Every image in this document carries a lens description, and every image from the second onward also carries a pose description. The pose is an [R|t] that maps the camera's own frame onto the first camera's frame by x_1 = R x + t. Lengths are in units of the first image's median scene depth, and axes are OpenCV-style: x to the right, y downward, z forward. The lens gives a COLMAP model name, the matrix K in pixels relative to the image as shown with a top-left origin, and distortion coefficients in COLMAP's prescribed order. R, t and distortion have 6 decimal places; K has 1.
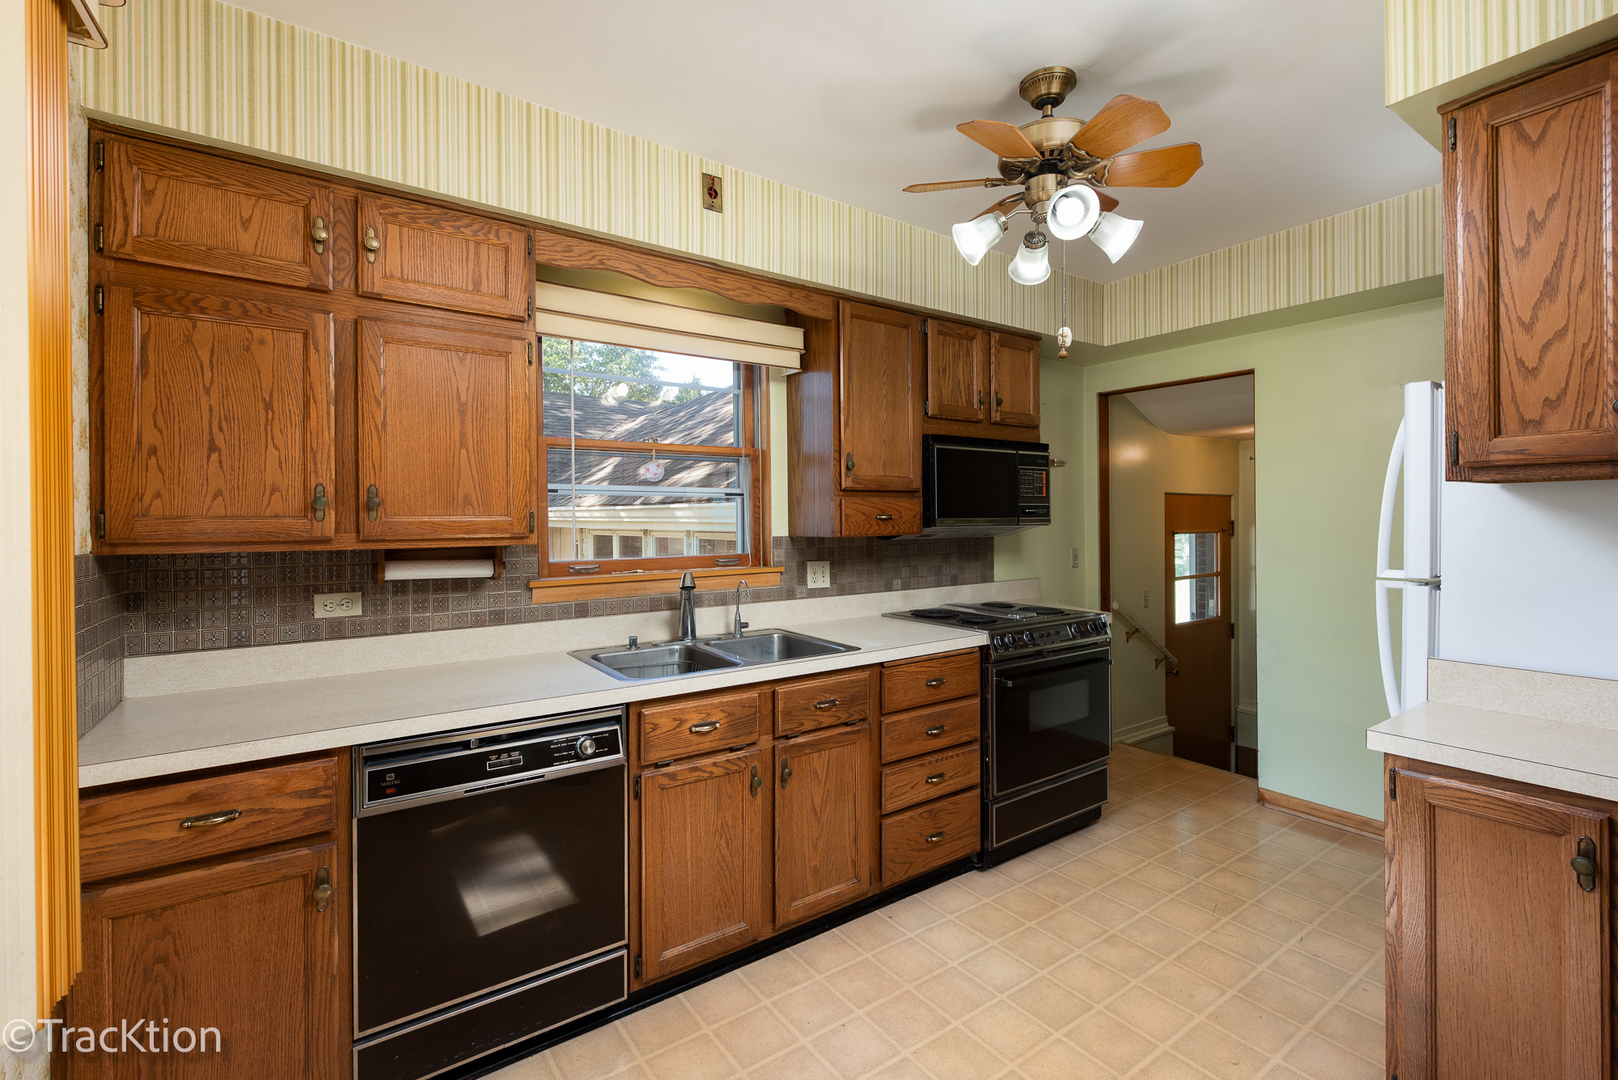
lens RADIAL K [[730.2, 0, 810.7], [0, 730.2, 529.5], [0, 0, 1]] dist [0.010449, -0.003546]
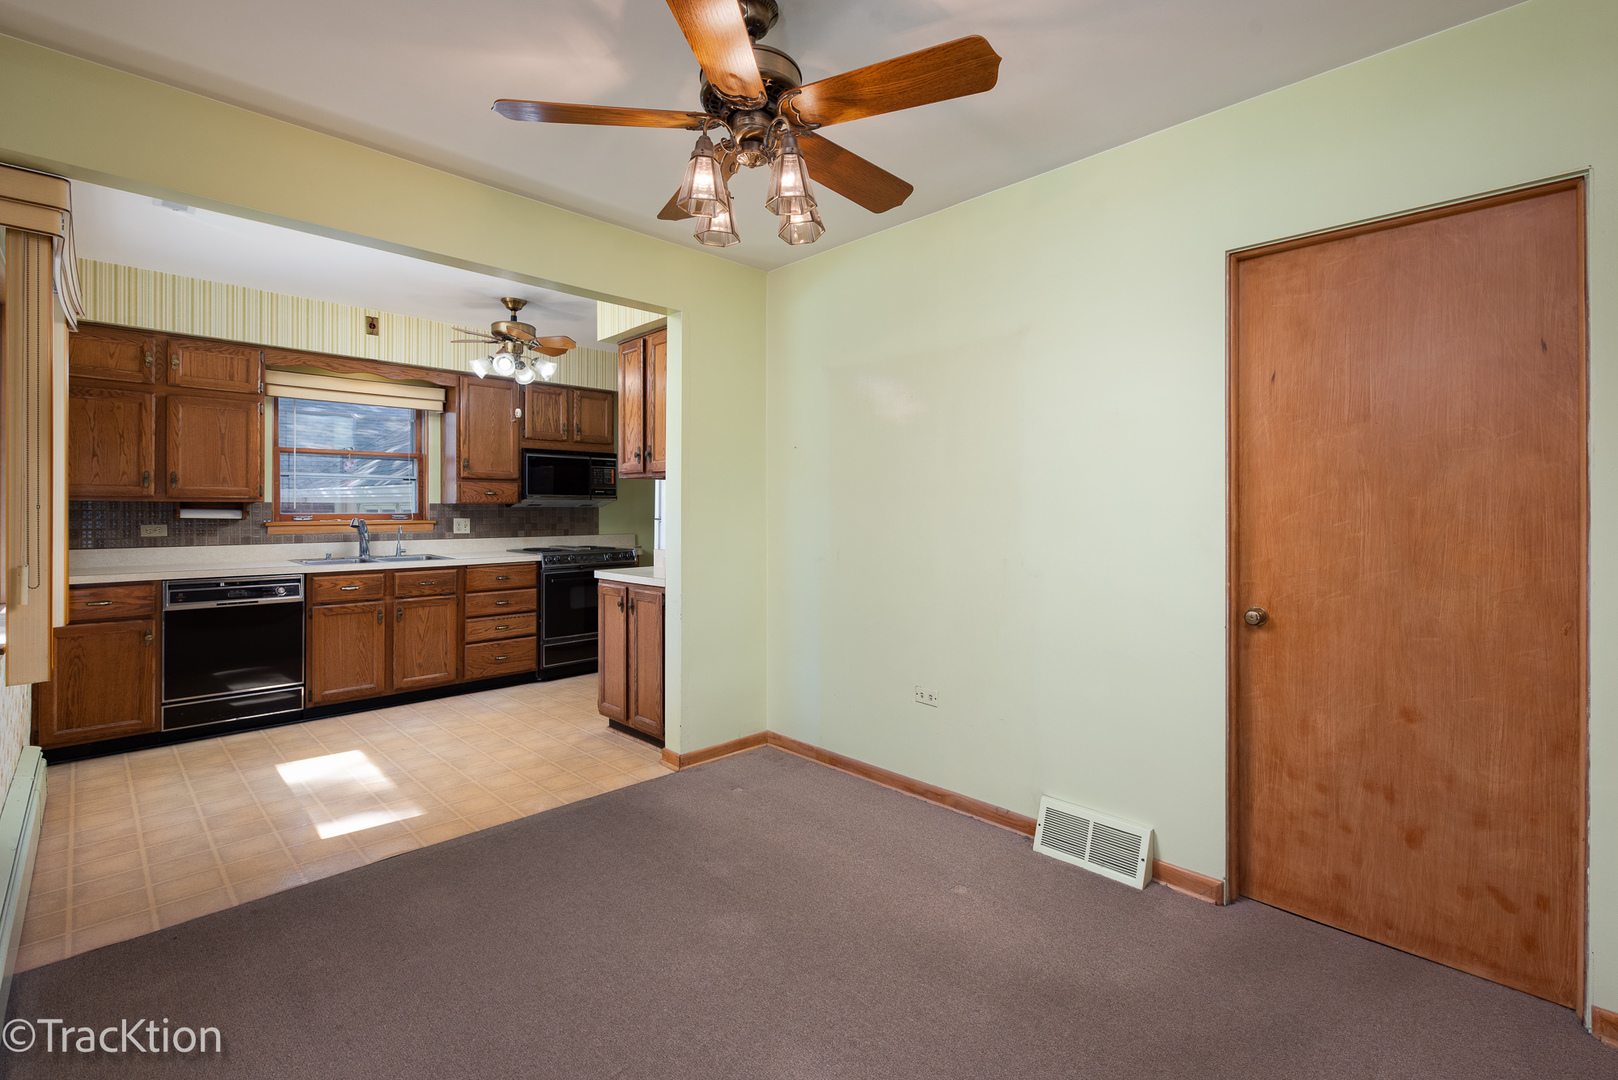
lens RADIAL K [[730.2, 0, 807.4], [0, 730.2, 514.3], [0, 0, 1]] dist [0.010449, -0.003546]
pose [[0.985539, 0.008705, 0.169226, 0.744053], [-0.007663, 0.999947, -0.006810, 0.055124], [-0.169277, 0.005415, 0.985554, -1.228299]]
